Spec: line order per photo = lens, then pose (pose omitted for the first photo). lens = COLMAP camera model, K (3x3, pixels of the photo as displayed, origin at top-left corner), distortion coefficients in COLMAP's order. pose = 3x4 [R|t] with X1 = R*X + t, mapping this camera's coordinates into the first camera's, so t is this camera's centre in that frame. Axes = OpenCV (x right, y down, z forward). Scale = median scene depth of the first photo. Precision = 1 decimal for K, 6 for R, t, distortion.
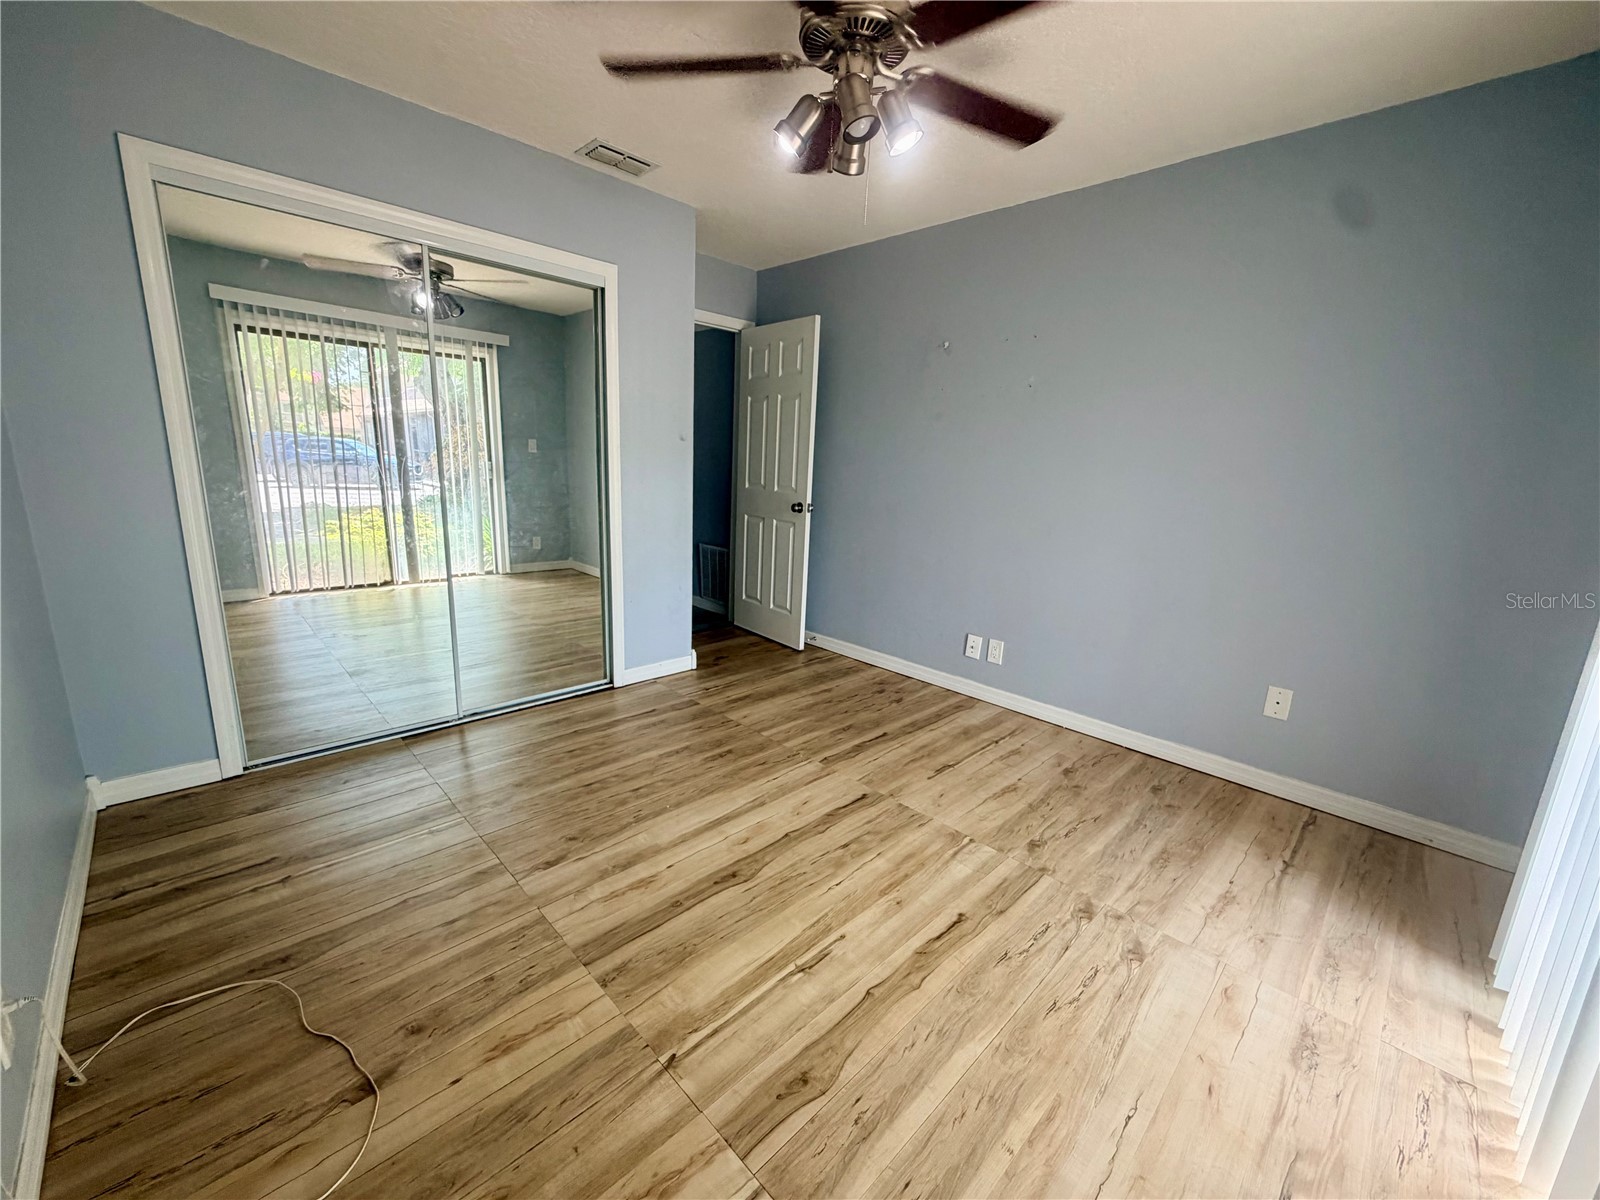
lens RADIAL K [[658.1, 0, 799.3], [0, 658.1, 611.5], [0, 0, 1]] dist [0.001605, -0.000009]
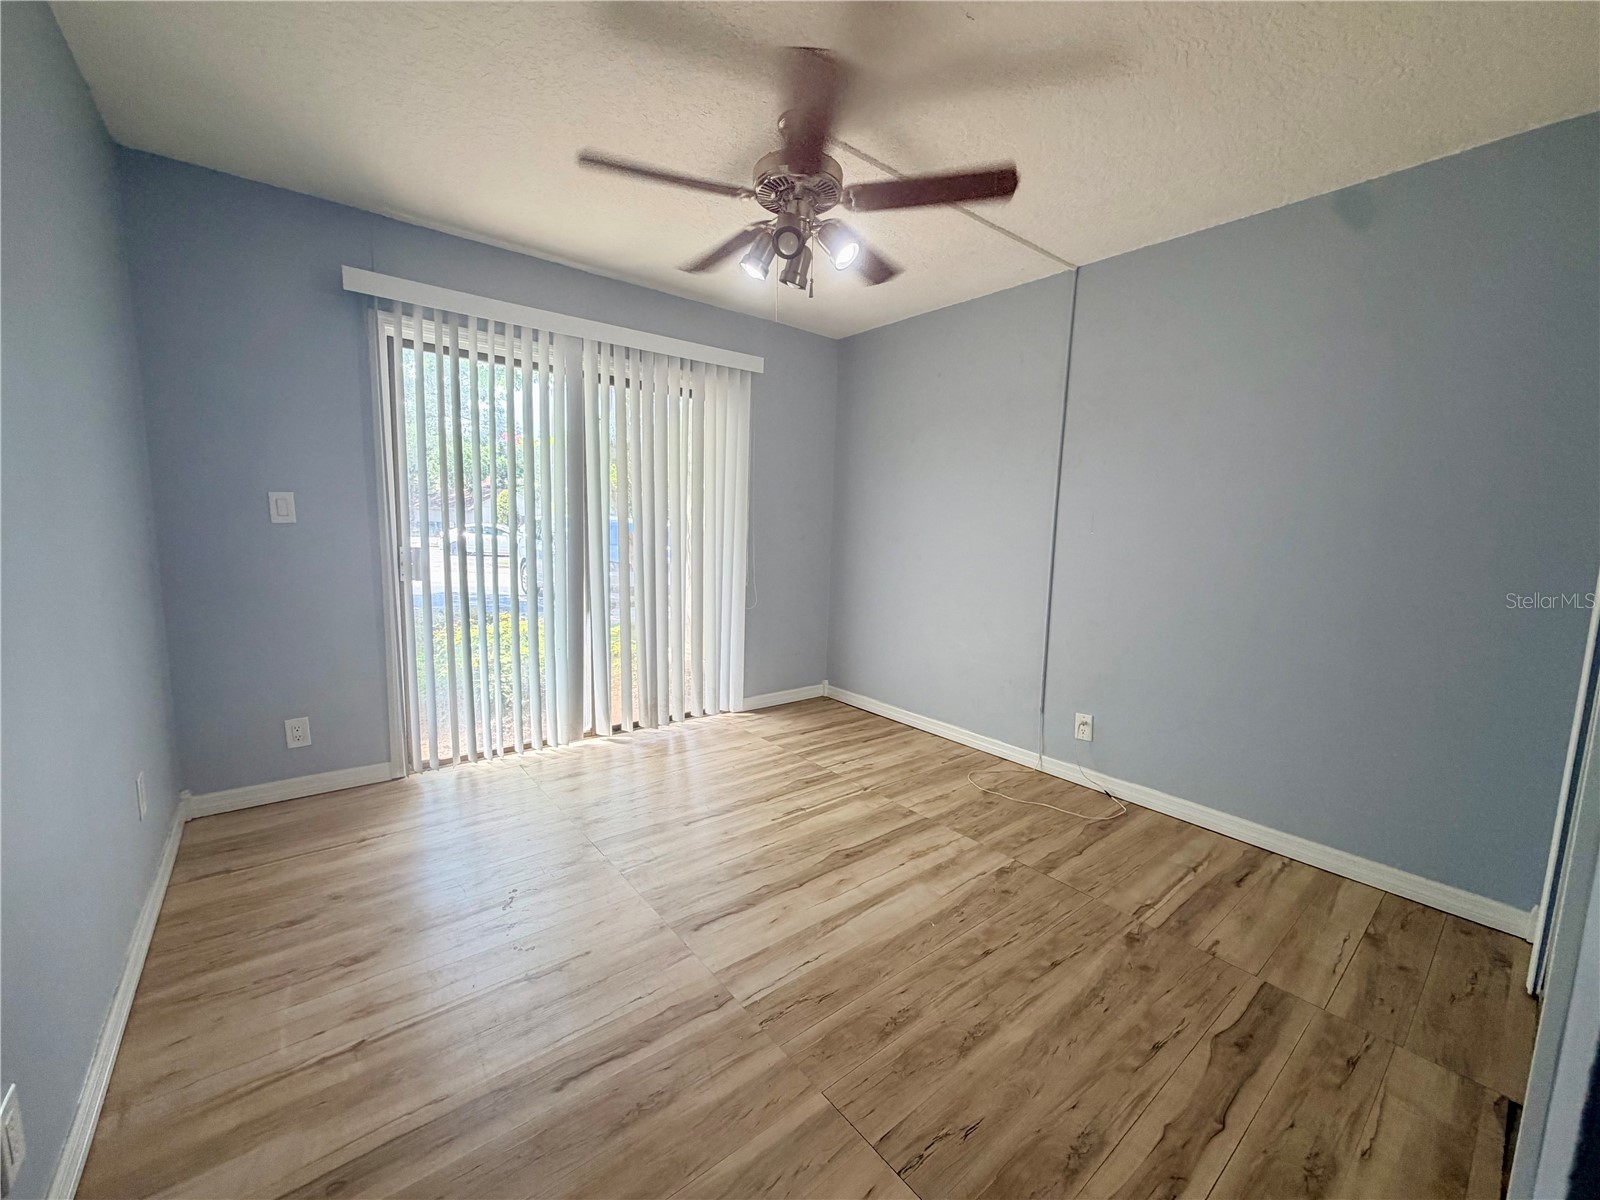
lens RADIAL K [[658.1, 0, 798.2], [0, 658.1, 596.3], [0, 0, 1]] dist [0.001605, -0.000009]
pose [[-0.992825, -0.082530, 0.086529, -0.069533], [-0.049184, 0.941433, 0.333595, -0.443338], [-0.108992, 0.326946, -0.938737, 1.912911]]
